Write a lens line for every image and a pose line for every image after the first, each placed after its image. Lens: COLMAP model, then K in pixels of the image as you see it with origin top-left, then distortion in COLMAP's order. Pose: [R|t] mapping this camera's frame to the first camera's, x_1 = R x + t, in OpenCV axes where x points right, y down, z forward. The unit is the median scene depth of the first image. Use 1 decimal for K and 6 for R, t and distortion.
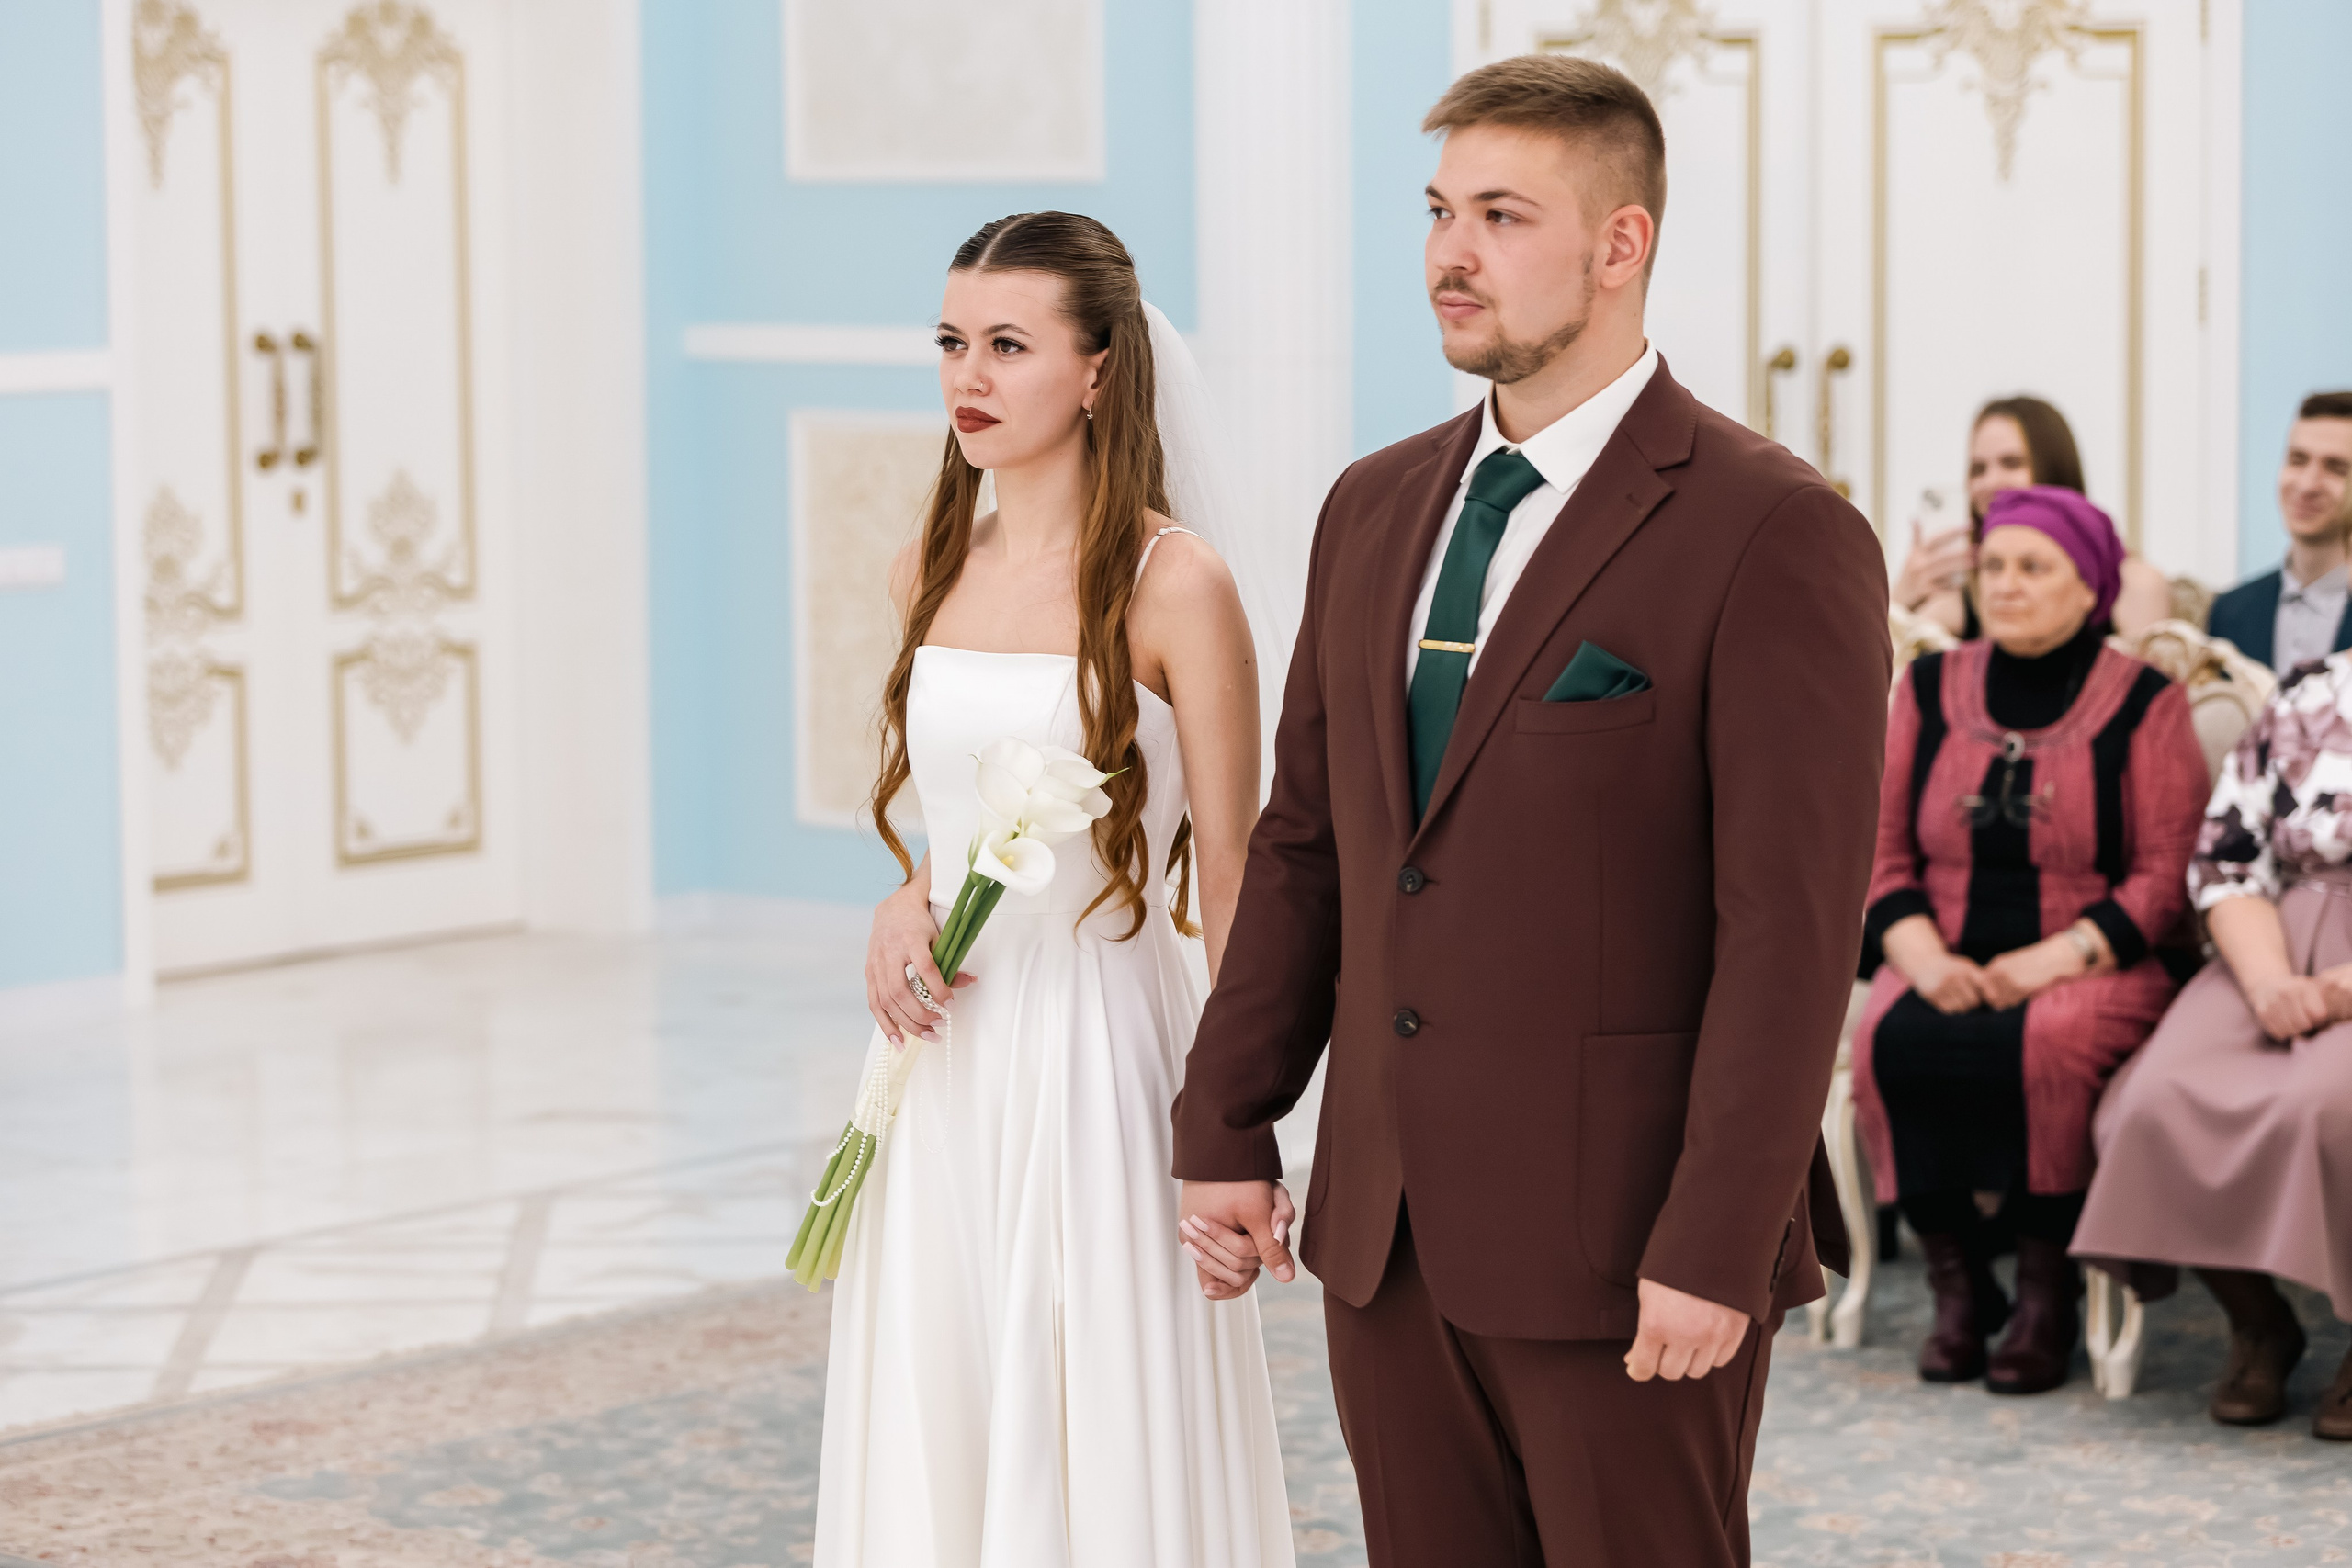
lens RADIAL K [[6398.6, 0, 1176.0], [0, 6398.6, 784.0], [0, 0, 1]] dist [-0.002924, -0.739471]
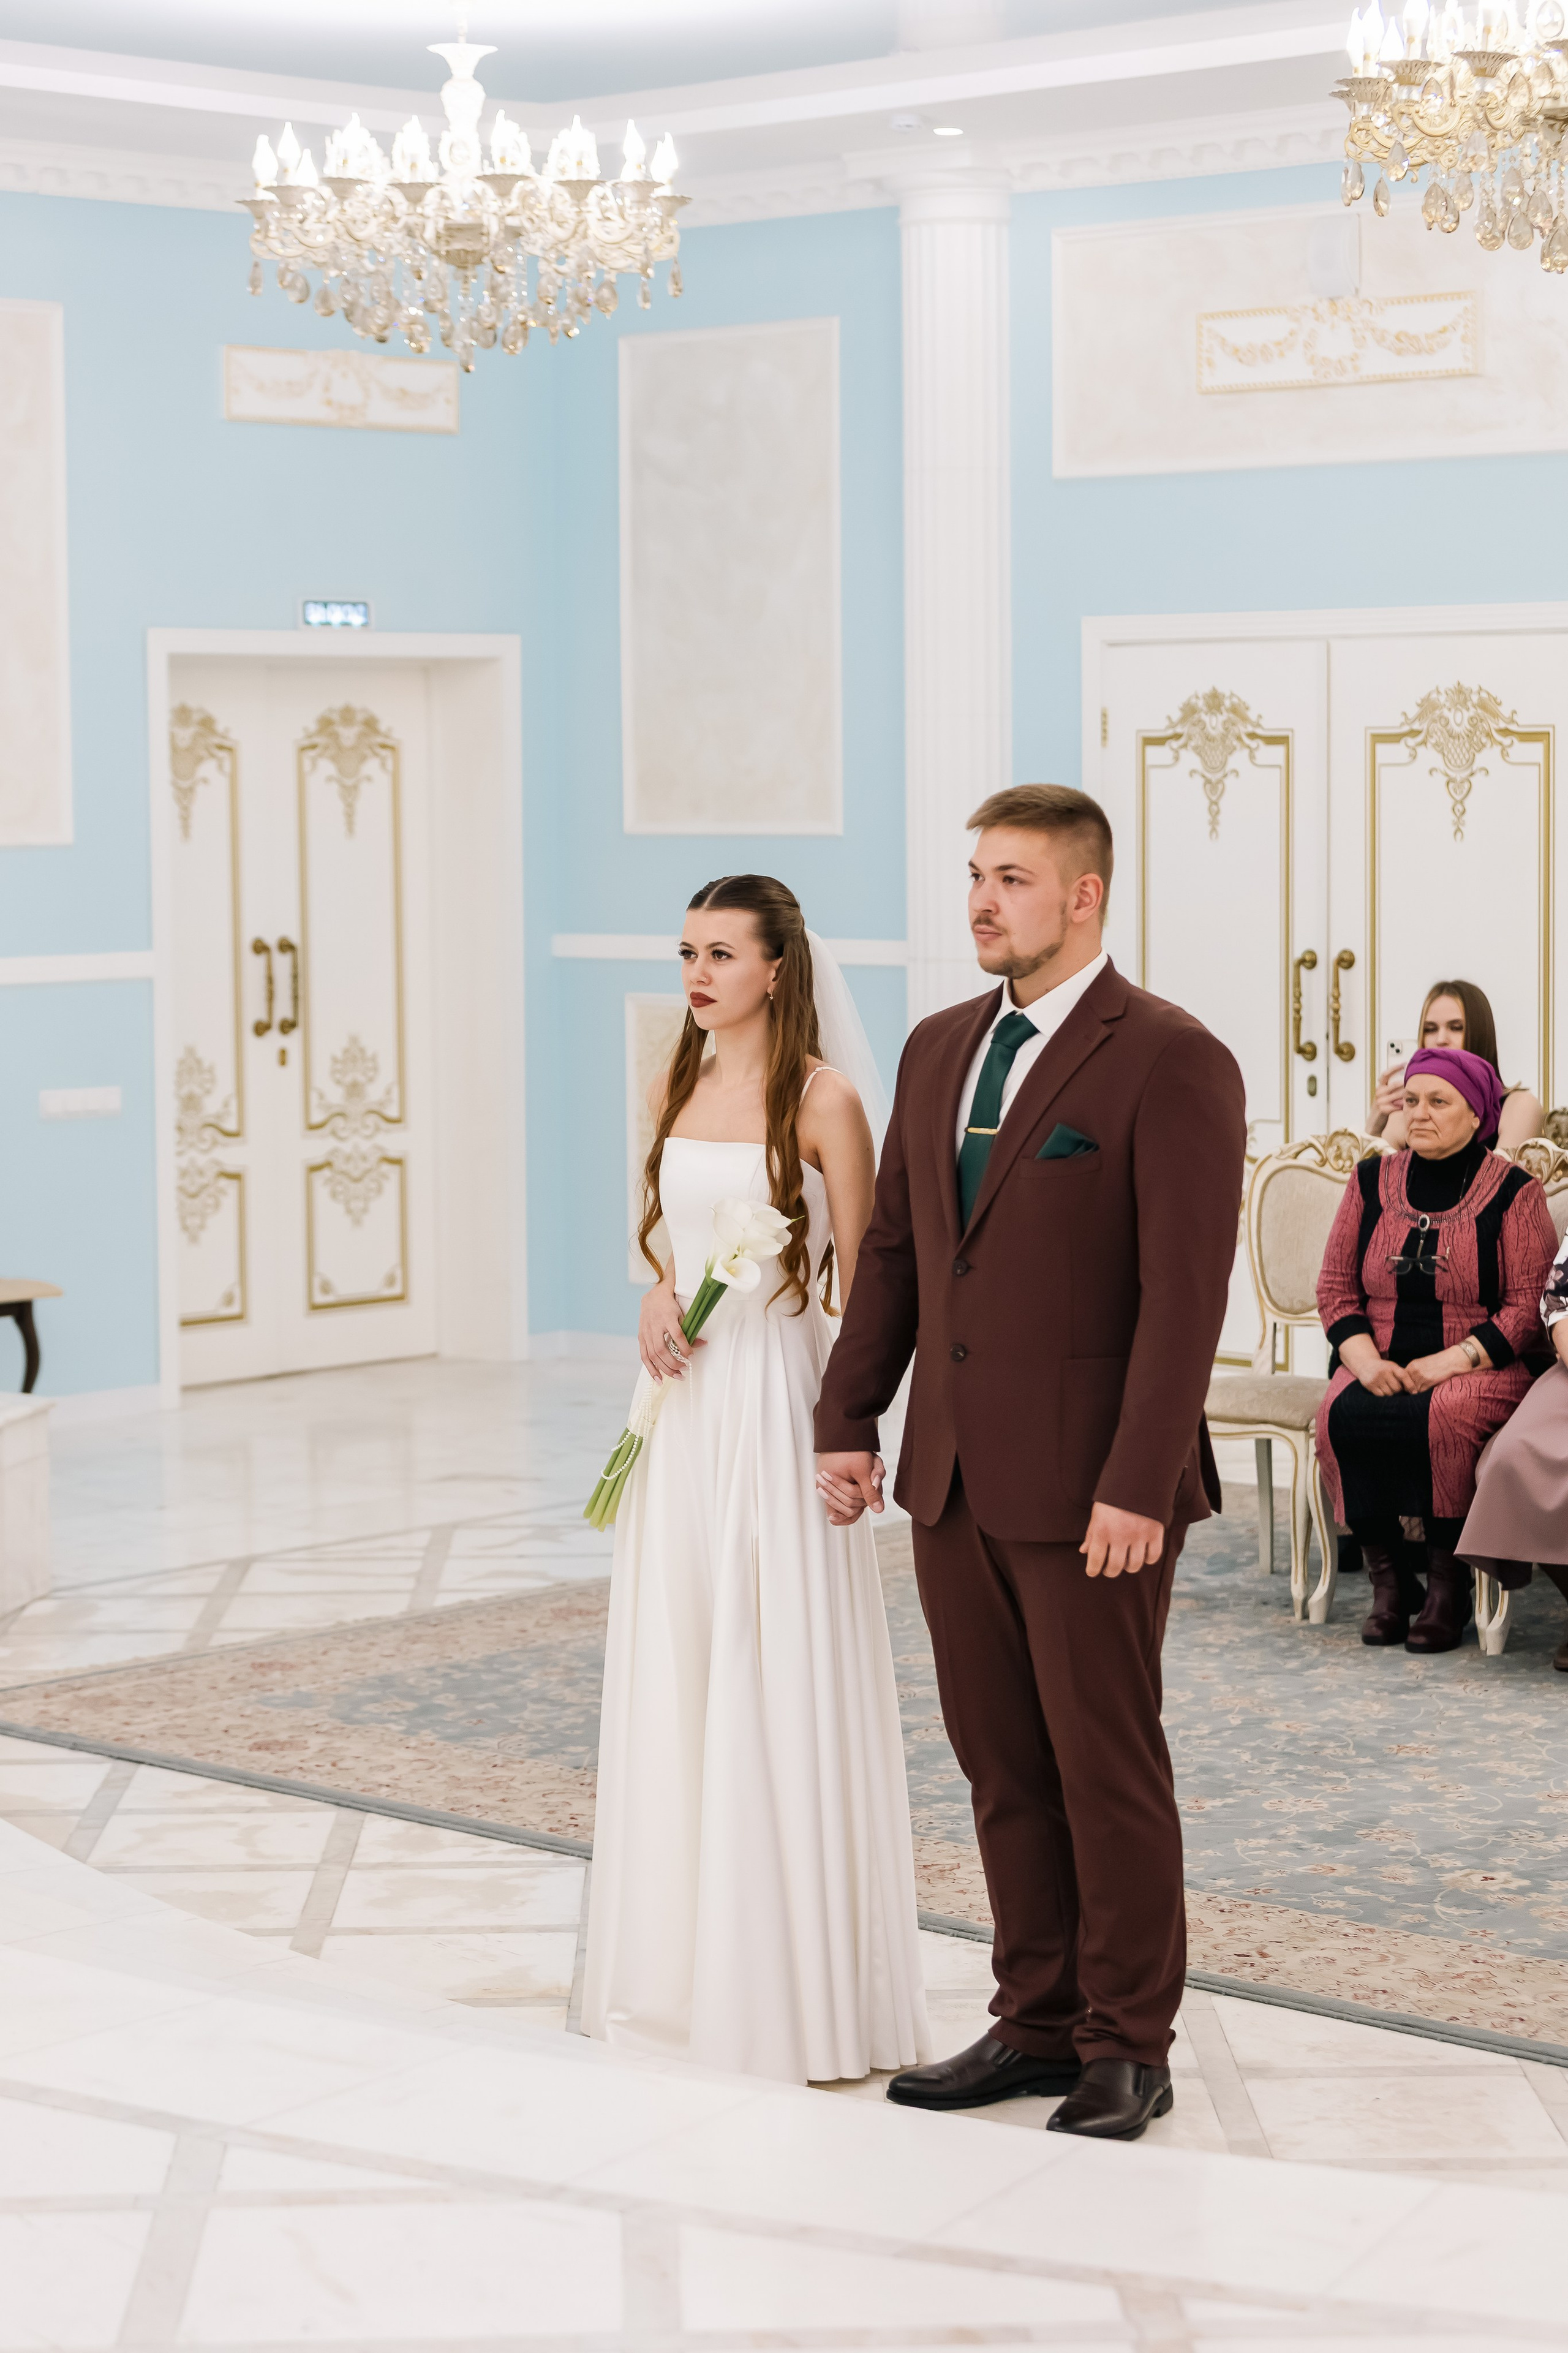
lens RADIAL K [[4787.3, 0, 784.7], [0, 4787.3, 1101.8], [0, 0, 1]] dist [0.027386, 0.069244]
pose [[0.999528, 0.002442, -0.030620, 0.016251], [-0.003539, 0.999352, -0.035815, 0.007780], [0.030512, 0.035907, 0.998889, -0.136397]]
